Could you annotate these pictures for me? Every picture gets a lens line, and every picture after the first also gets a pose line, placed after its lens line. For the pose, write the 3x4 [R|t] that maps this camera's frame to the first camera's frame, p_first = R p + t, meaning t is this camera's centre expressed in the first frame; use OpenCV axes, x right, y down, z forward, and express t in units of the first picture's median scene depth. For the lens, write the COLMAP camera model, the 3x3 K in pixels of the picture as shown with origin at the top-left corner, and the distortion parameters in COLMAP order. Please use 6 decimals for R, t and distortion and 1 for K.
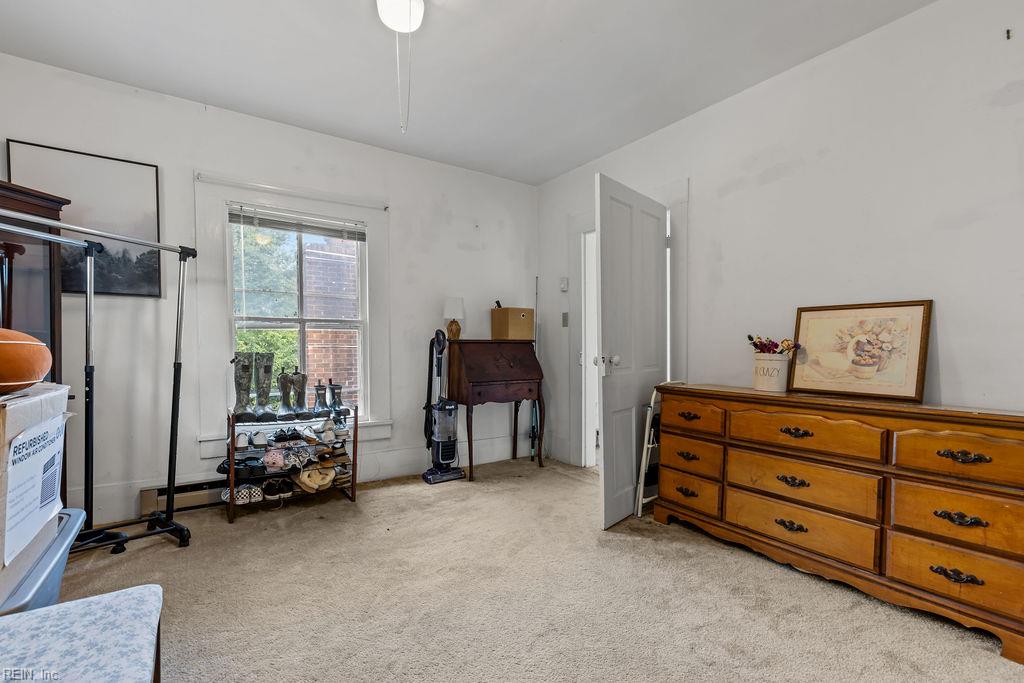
lens RADIAL K [[468.5, 0, 518.3], [0, 468.5, 360.8], [0, 0, 1]] dist [0.000323, 0.000163]
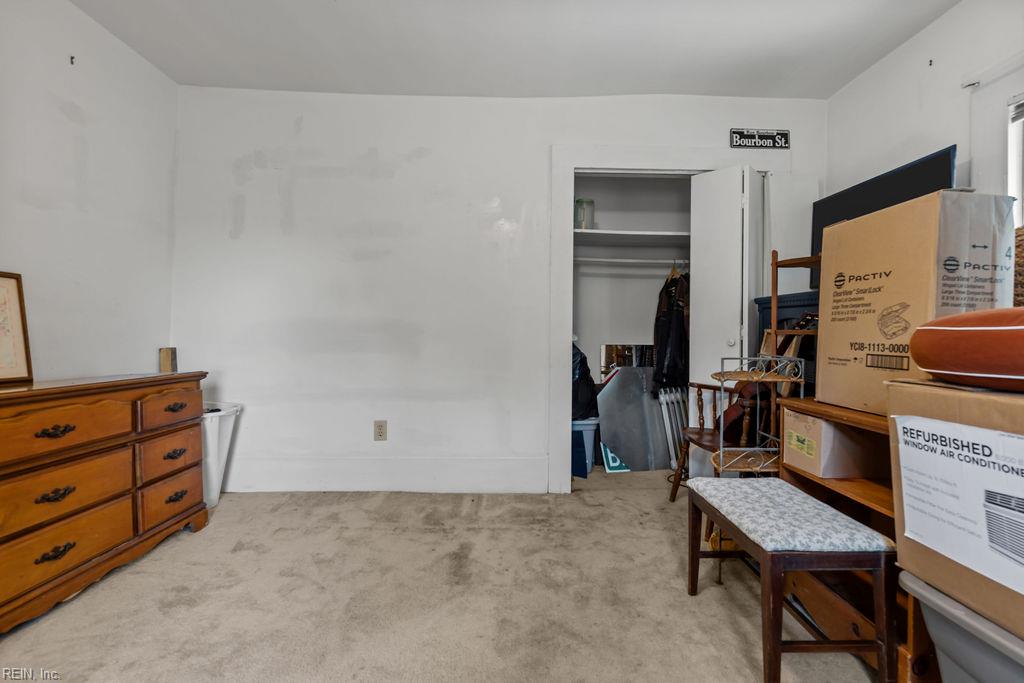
lens RADIAL K [[468.5, 0, 513.1], [0, 468.5, 339.5], [0, 0, 1]] dist [0.000323, 0.000163]
pose [[-0.827131, -0.014546, 0.561821, -0.522434], [-0.000081, 0.999668, 0.025764, -0.024001], [-0.562009, 0.021265, -0.826858, 1.326318]]
